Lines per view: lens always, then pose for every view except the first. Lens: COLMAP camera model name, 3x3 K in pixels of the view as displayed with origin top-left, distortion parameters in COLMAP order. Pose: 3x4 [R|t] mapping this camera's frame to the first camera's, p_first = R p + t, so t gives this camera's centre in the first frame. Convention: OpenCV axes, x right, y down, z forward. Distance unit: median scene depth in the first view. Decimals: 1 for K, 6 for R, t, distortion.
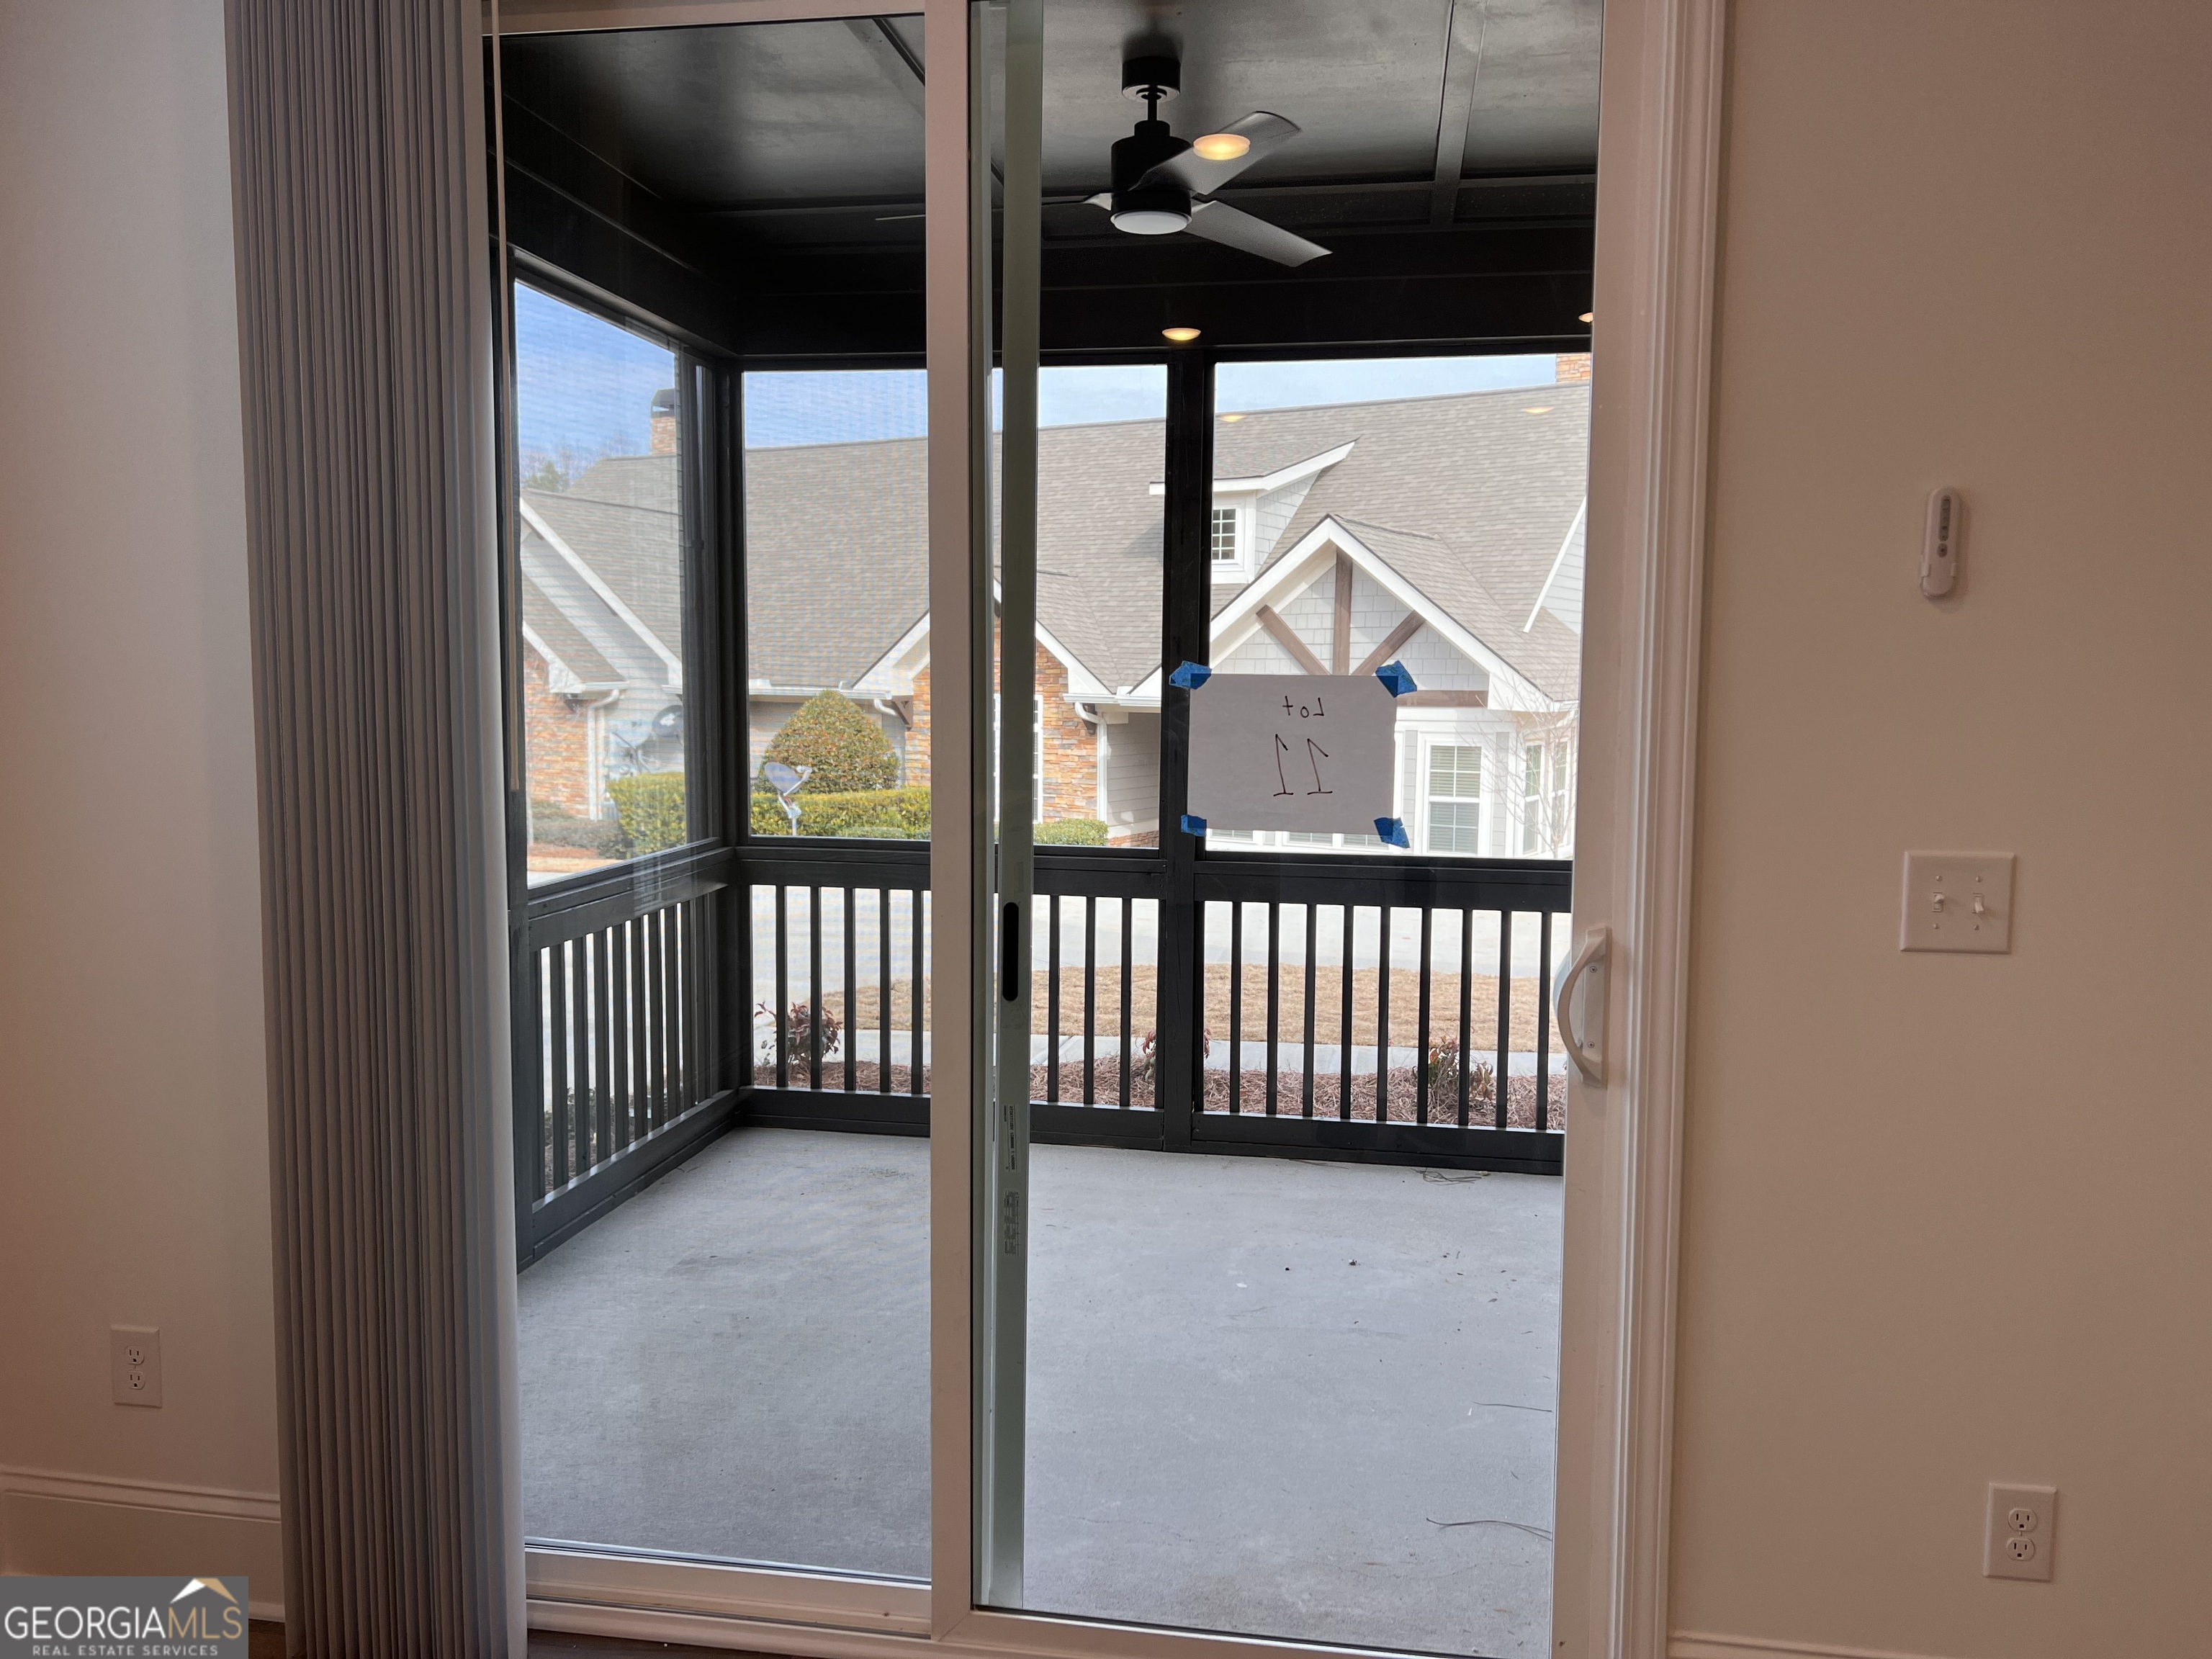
lens RADIAL K [[1659.3, 0, 1097.0], [0, 1659.3, 812.2], [0, 0, 1]] dist [0.059479, -0.070116]
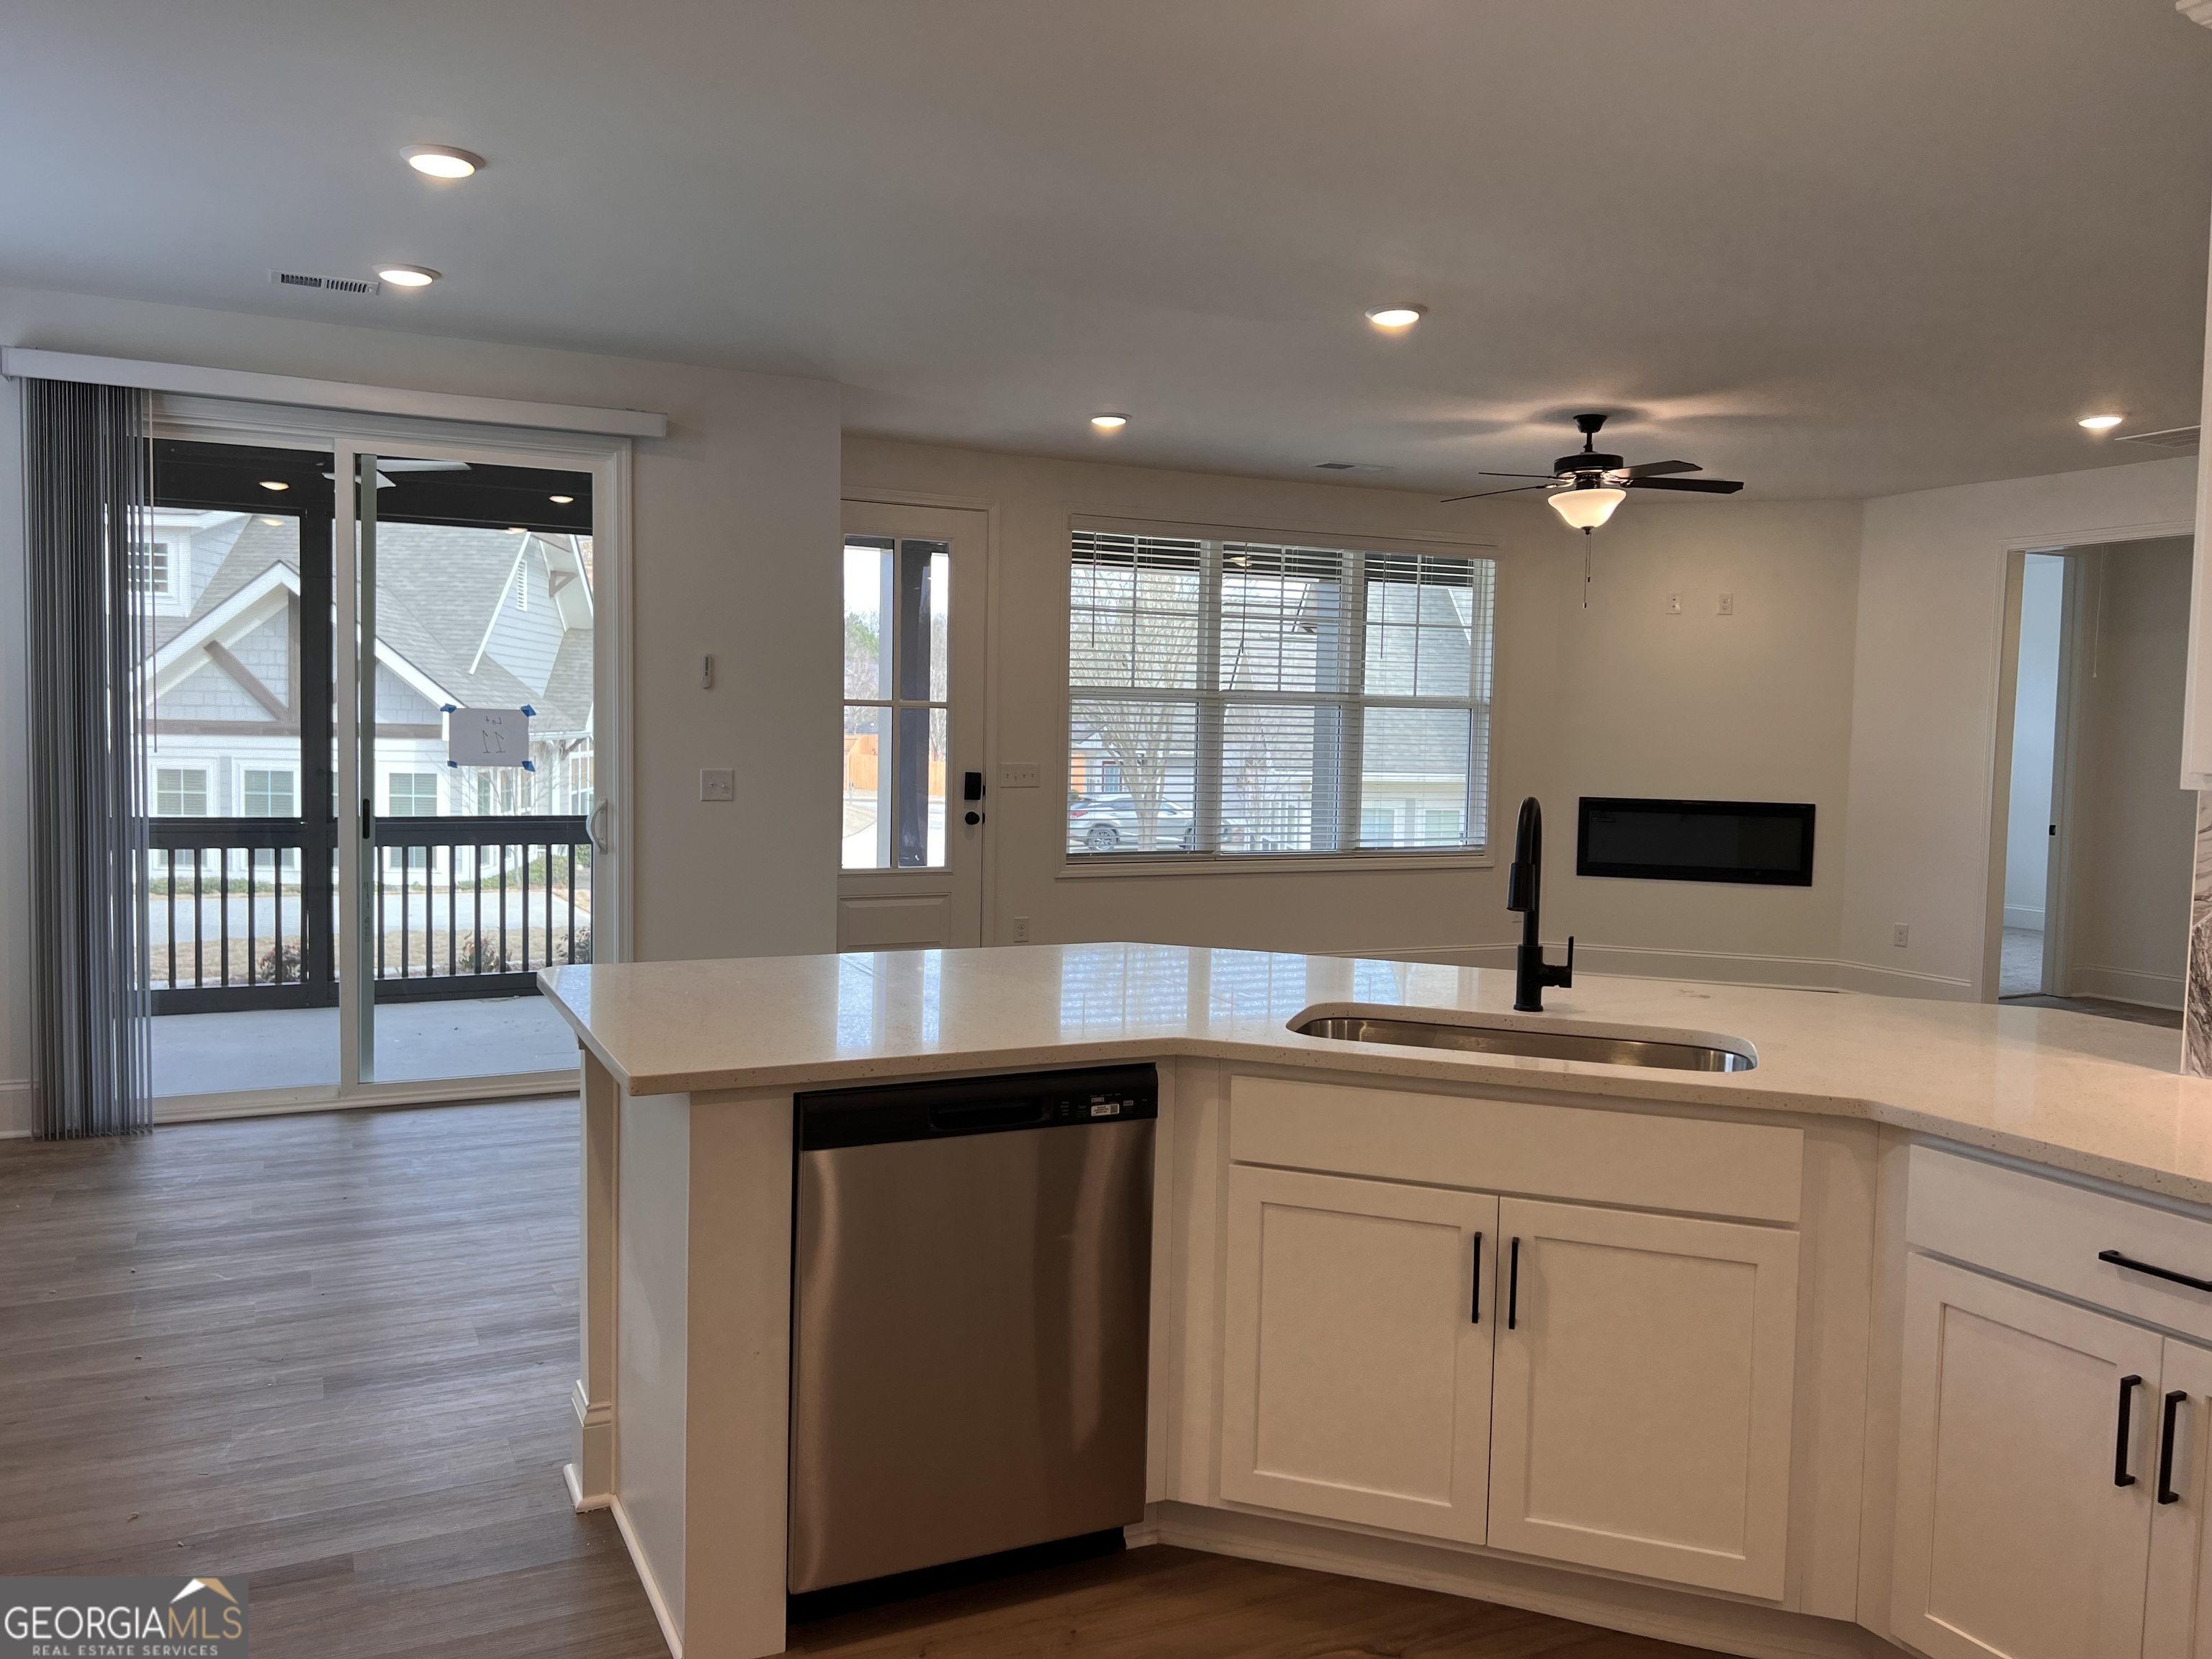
lens RADIAL K [[1659.3, 0, 1090.4], [0, 1659.3, 829.0], [0, 0, 1]] dist [0.059479, -0.070116]
pose [[0.813136, -0.030756, 0.581261, -0.065994], [0.037748, 0.999287, 0.000069, 0.014471], [-0.580849, 0.021885, 0.813717, -0.175123]]
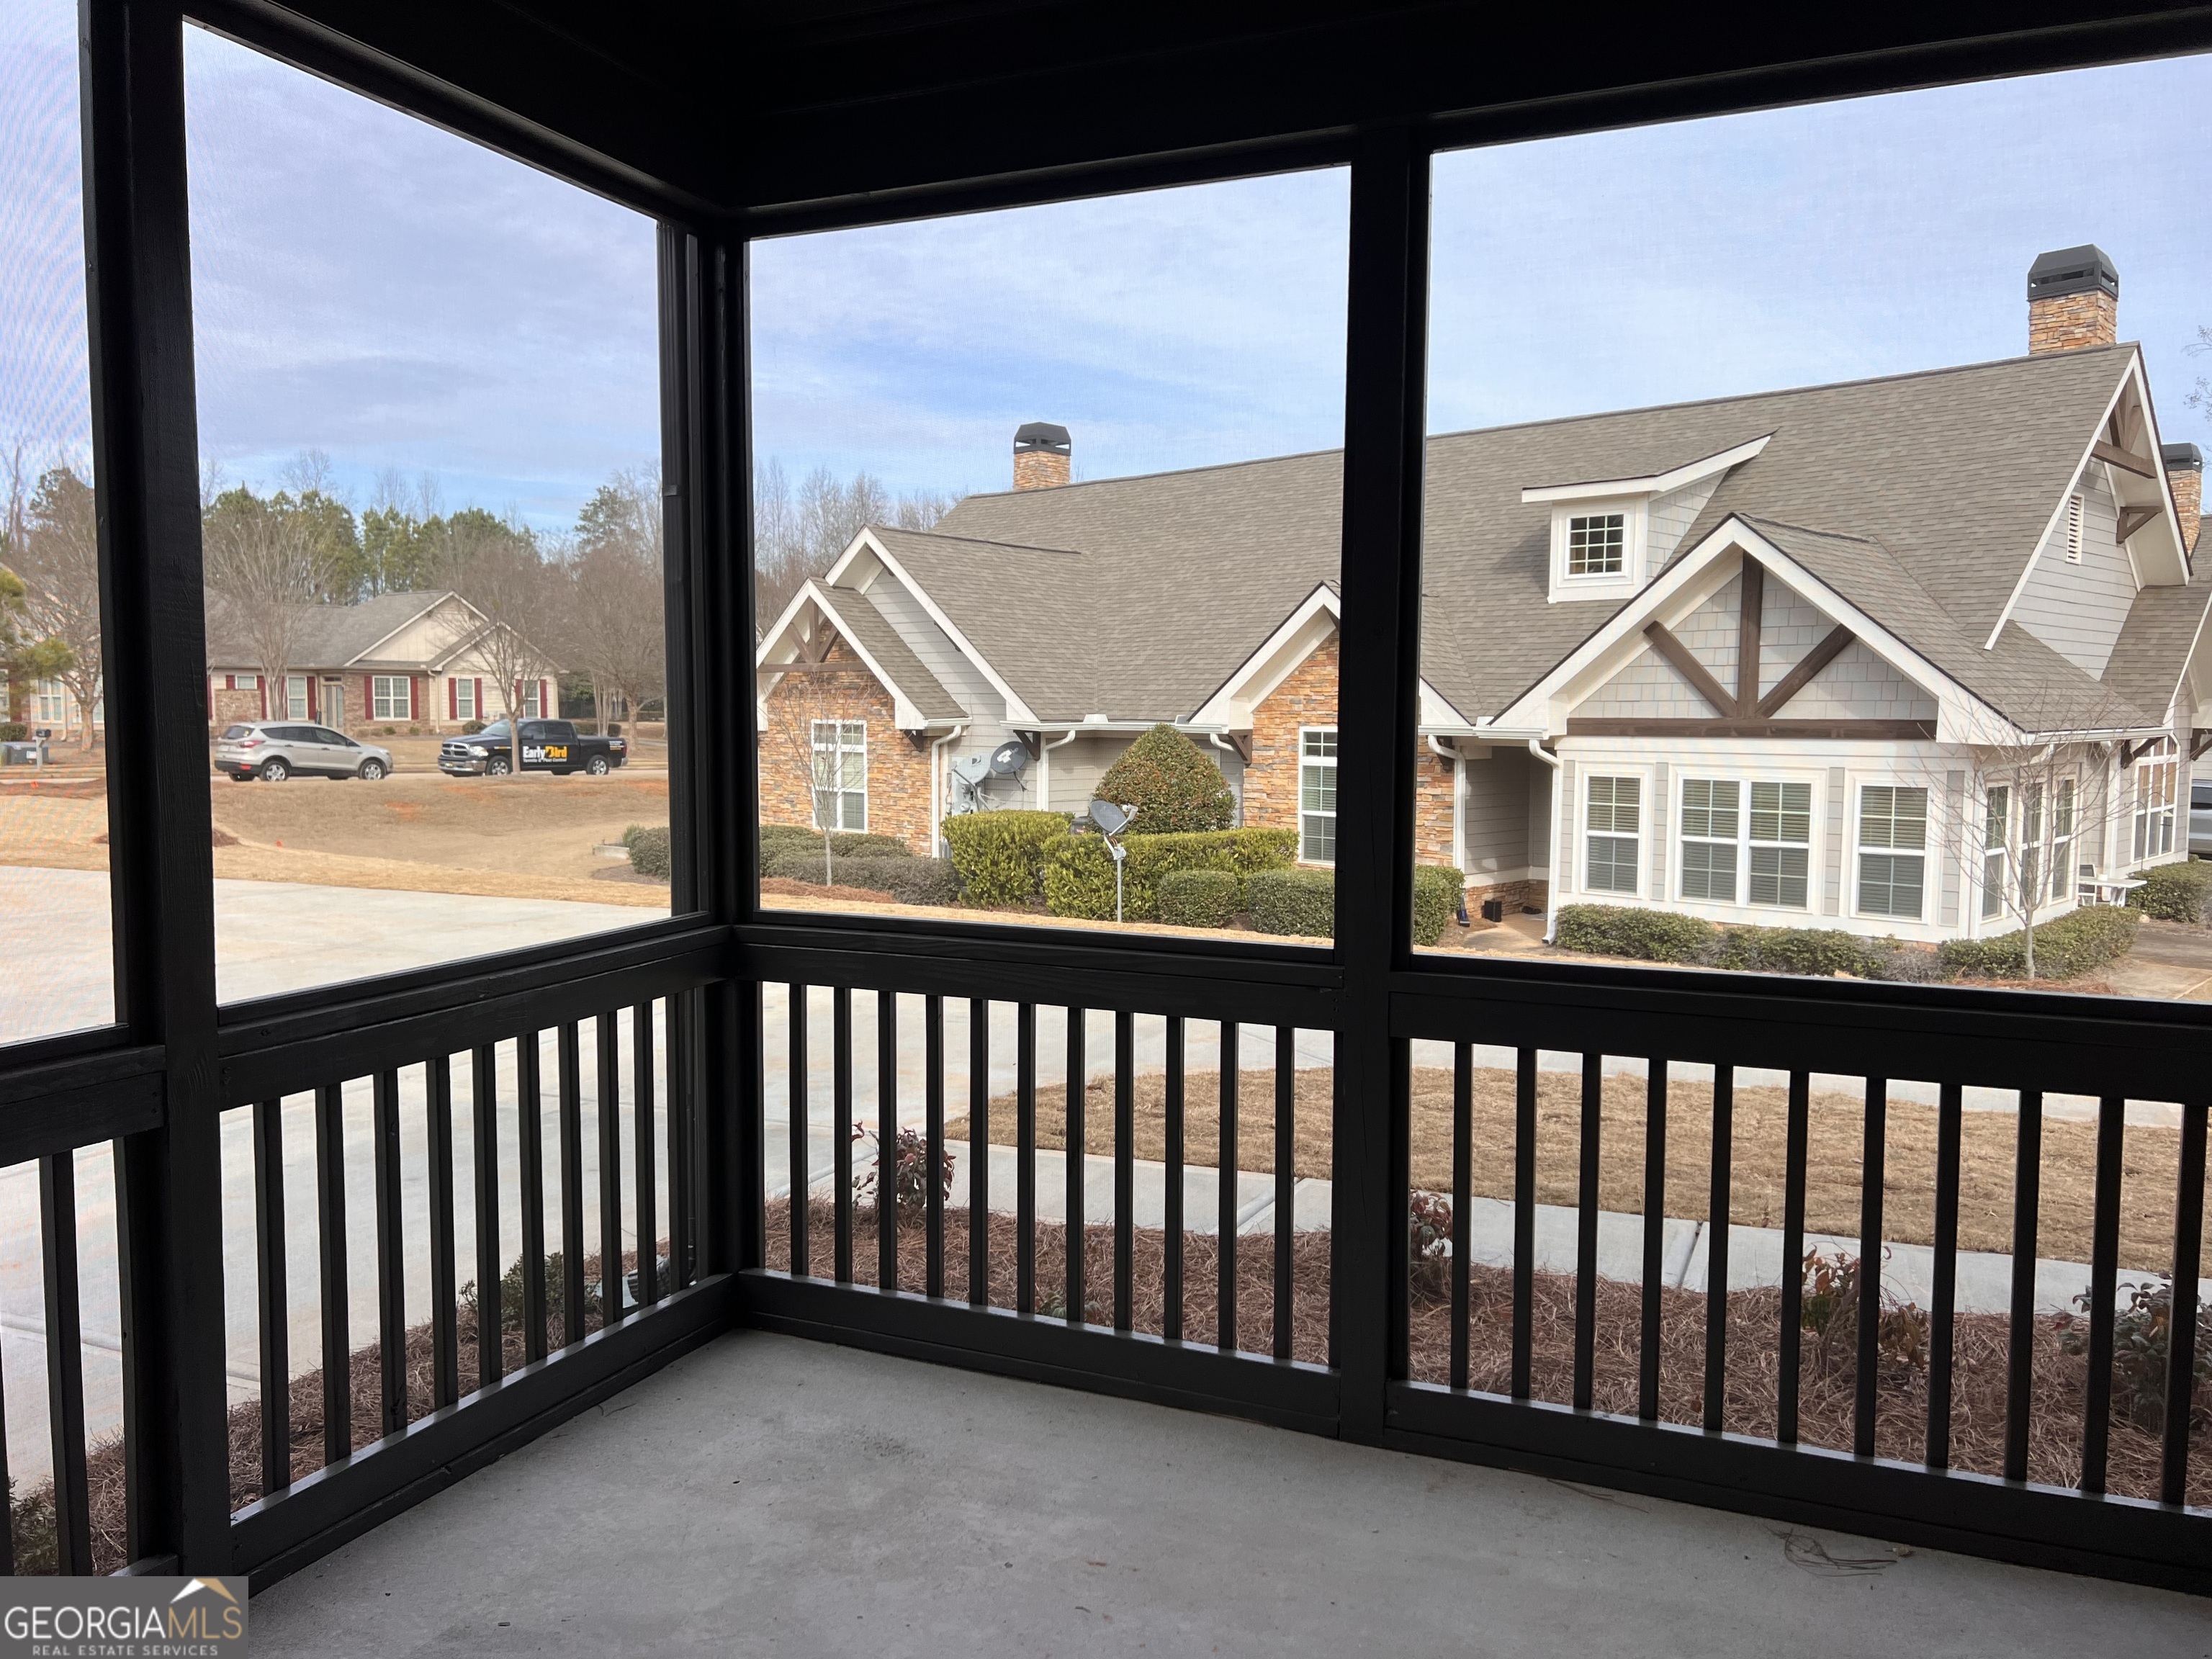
lens RADIAL K [[1659.3, 0, 1086.8], [0, 1659.3, 829.0], [0, 0, 1]] dist [0.059479, -0.070116]
pose [[0.971301, 0.010196, -0.237635, 0.021641], [-0.013252, 0.999849, -0.011269, -0.003215], [0.237484, 0.014095, 0.971289, 0.085482]]
